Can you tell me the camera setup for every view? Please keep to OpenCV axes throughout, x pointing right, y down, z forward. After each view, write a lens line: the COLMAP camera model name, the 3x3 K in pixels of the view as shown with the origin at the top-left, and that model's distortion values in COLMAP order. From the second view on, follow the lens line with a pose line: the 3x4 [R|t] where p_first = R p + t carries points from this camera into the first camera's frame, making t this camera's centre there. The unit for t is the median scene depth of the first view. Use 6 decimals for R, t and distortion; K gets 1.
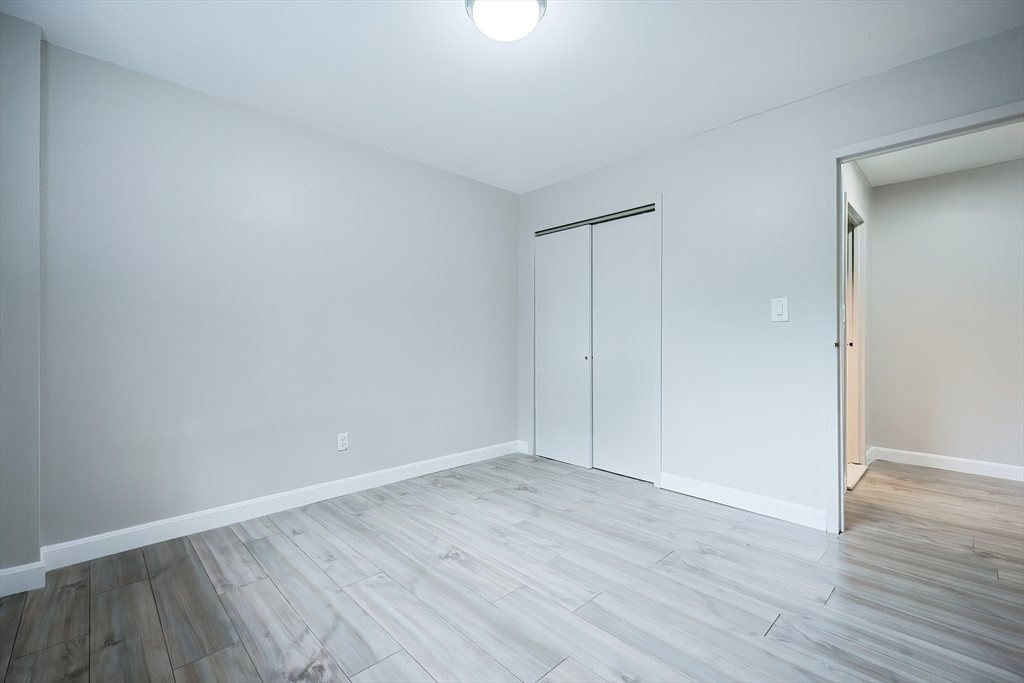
lens RADIAL K [[440.6, 0, 519.4], [0, 440.6, 340.9], [0, 0, 1]] dist [0.000578, 0.000348]
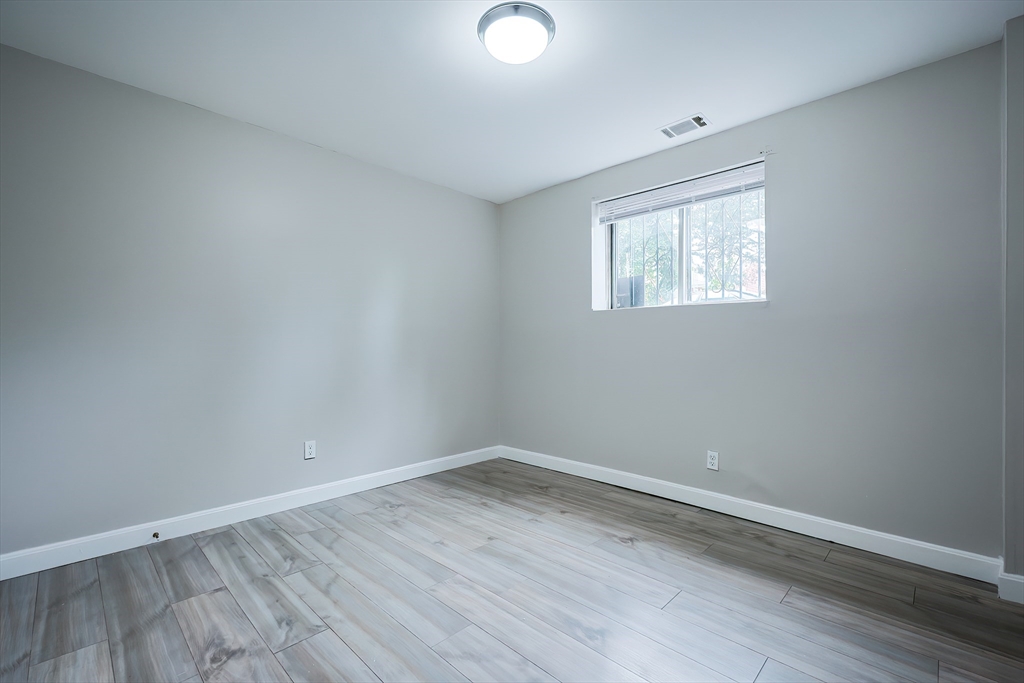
lens RADIAL K [[449.5, 0, 512.0], [0, 449.5, 341.5], [0, 0, 1]] dist [0.000087, 0.000010]
pose [[-0.999834, 0.001492, -0.018149, -0.000630], [0.001691, 0.999939, -0.010935, 0.006681], [0.018131, -0.010964, -0.999776, 1.971194]]
